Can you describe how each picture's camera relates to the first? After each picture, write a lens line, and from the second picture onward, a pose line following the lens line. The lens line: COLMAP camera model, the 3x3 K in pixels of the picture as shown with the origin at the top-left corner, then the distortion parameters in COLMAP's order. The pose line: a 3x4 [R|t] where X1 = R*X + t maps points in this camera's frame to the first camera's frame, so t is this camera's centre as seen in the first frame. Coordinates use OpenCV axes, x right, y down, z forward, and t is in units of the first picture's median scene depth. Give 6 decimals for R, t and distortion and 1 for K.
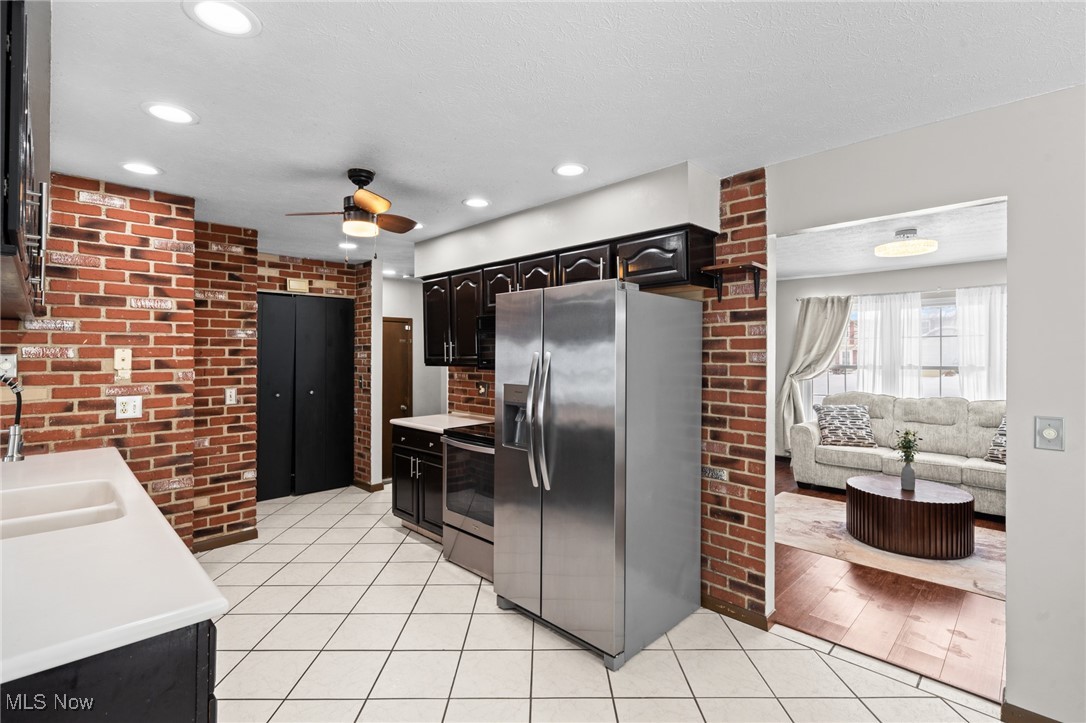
lens RADIAL K [[498.6, 0, 542.6], [0, 498.6, 355.3], [0, 0, 1]] dist [-0.001110, 0.001665]
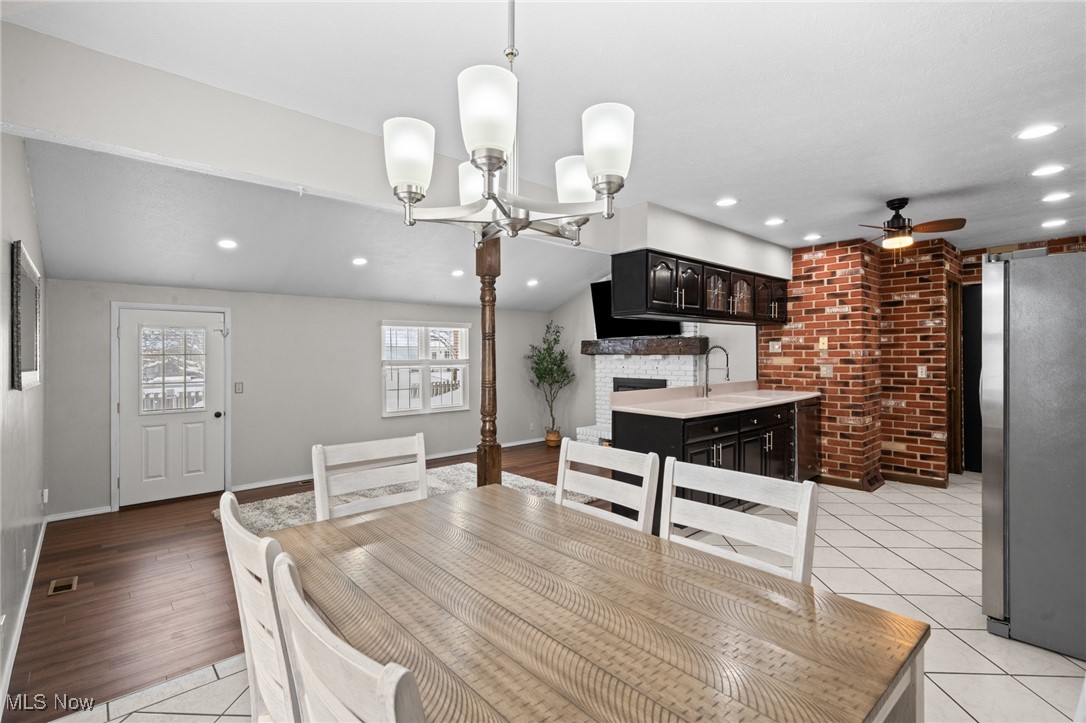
lens RADIAL K [[498.6, 0, 544.6], [0, 498.6, 354.0], [0, 0, 1]] dist [-0.001110, 0.001665]
pose [[-0.048035, 0.000261, -0.998846, 0.730393], [0.005961, 0.999982, -0.000026, 0.030521], [0.998828, -0.005956, -0.048036, 0.078418]]
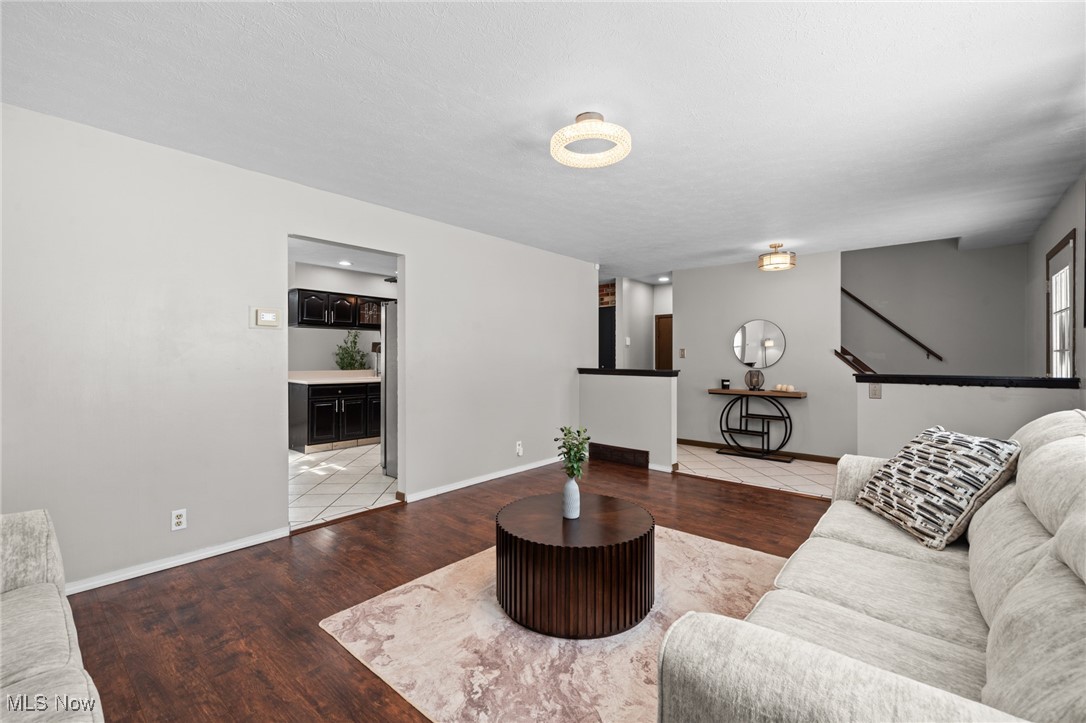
lens RADIAL K [[462.7, 0, 540.3], [0, 462.7, 355.4], [0, 0, 1]] dist [-0.000328, -0.000209]
pose [[0.071644, -0.003814, -0.997423, 1.384588], [-0.003319, 0.999986, -0.004062, 0.058511], [0.997425, 0.003602, 0.071630, 0.941335]]
